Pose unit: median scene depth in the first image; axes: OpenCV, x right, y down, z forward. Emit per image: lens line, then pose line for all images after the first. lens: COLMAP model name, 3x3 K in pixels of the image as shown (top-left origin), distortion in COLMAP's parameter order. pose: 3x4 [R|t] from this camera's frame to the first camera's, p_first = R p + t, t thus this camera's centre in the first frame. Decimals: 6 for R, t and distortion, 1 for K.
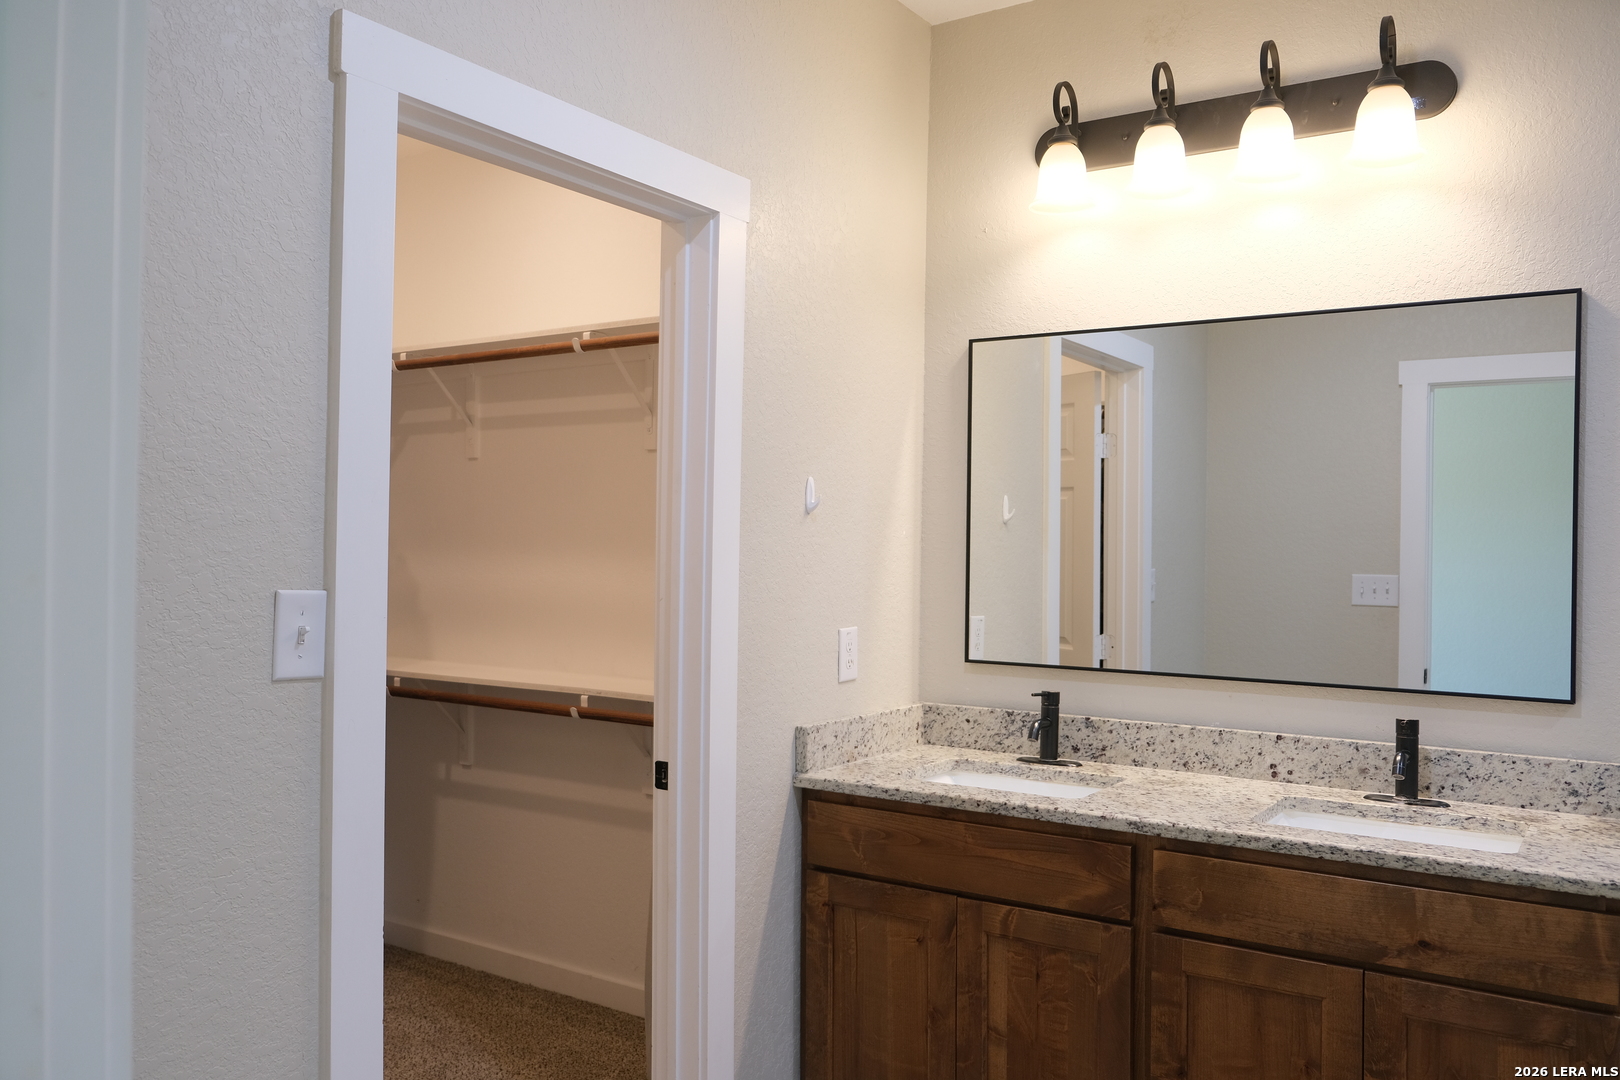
lens RADIAL K [[1260.9, 0, 803.2], [0, 1260.9, 537.5], [0, 0, 1]] dist [-0.054259, 0.060287]
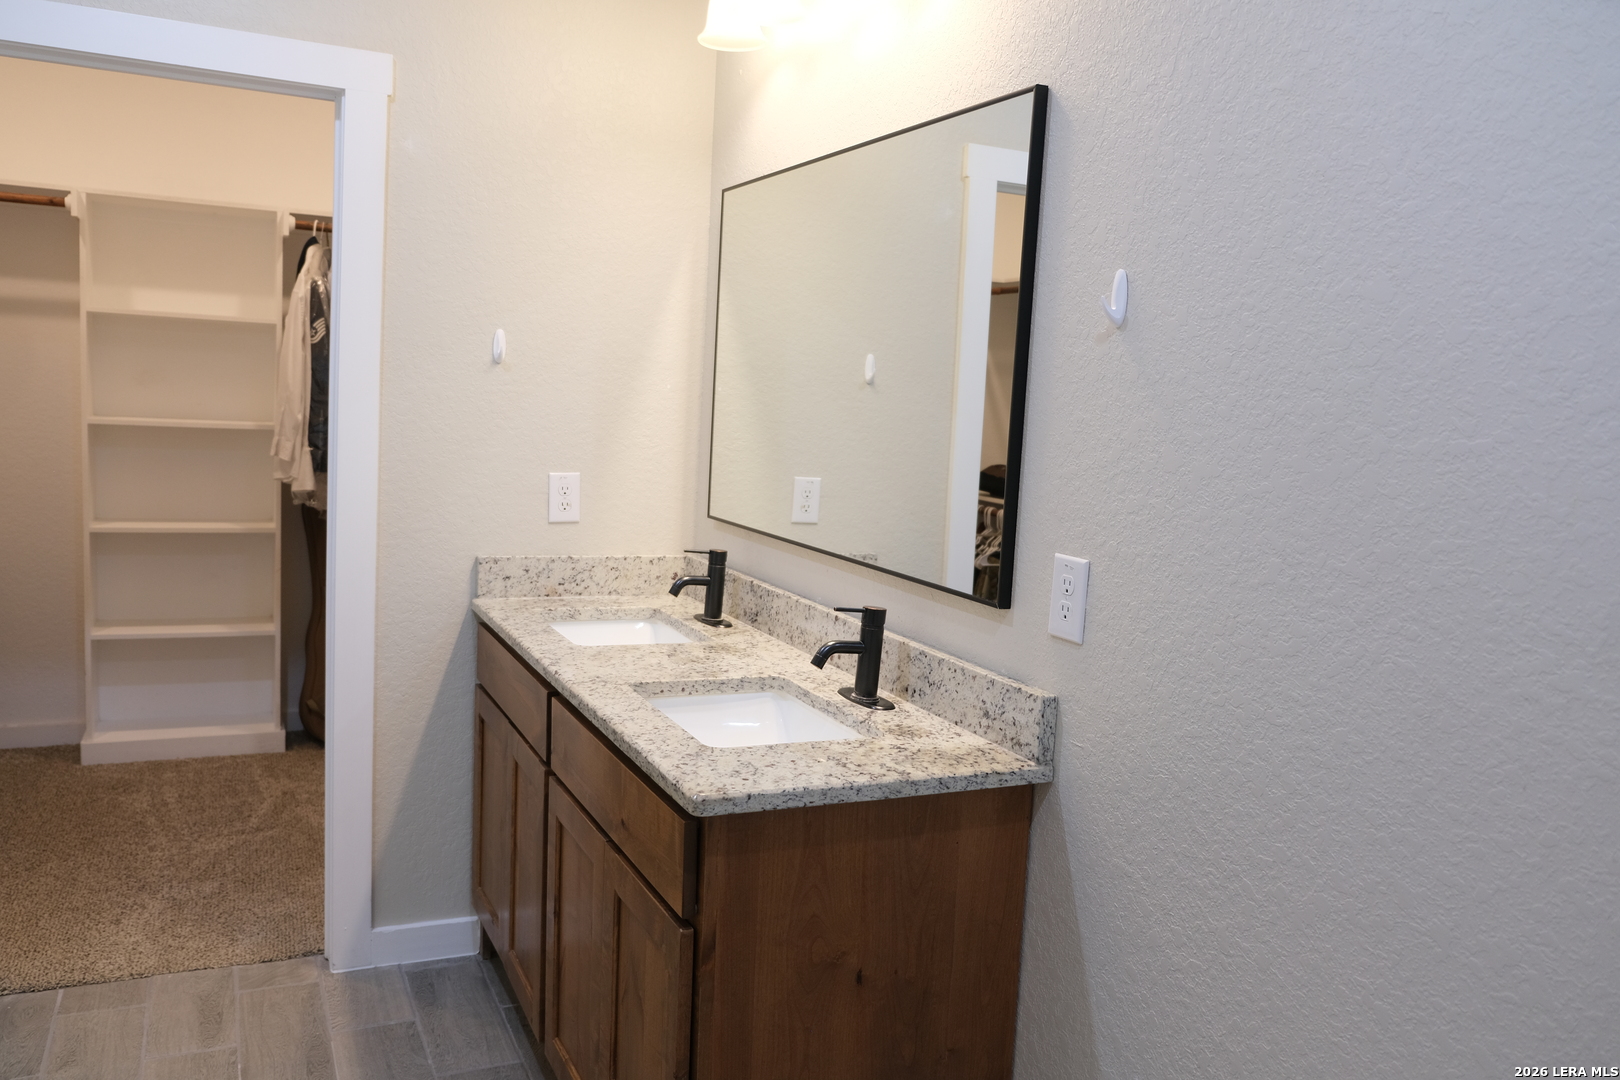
lens RADIAL K [[1260.9, 0, 803.2], [0, 1260.9, 537.5], [0, 0, 1]] dist [-0.054259, 0.060287]
pose [[0.857496, 0.087490, -0.506997, 0.802568], [-0.035406, 0.993134, 0.111496, 0.000021], [0.513270, -0.077656, 0.854706, 0.201996]]
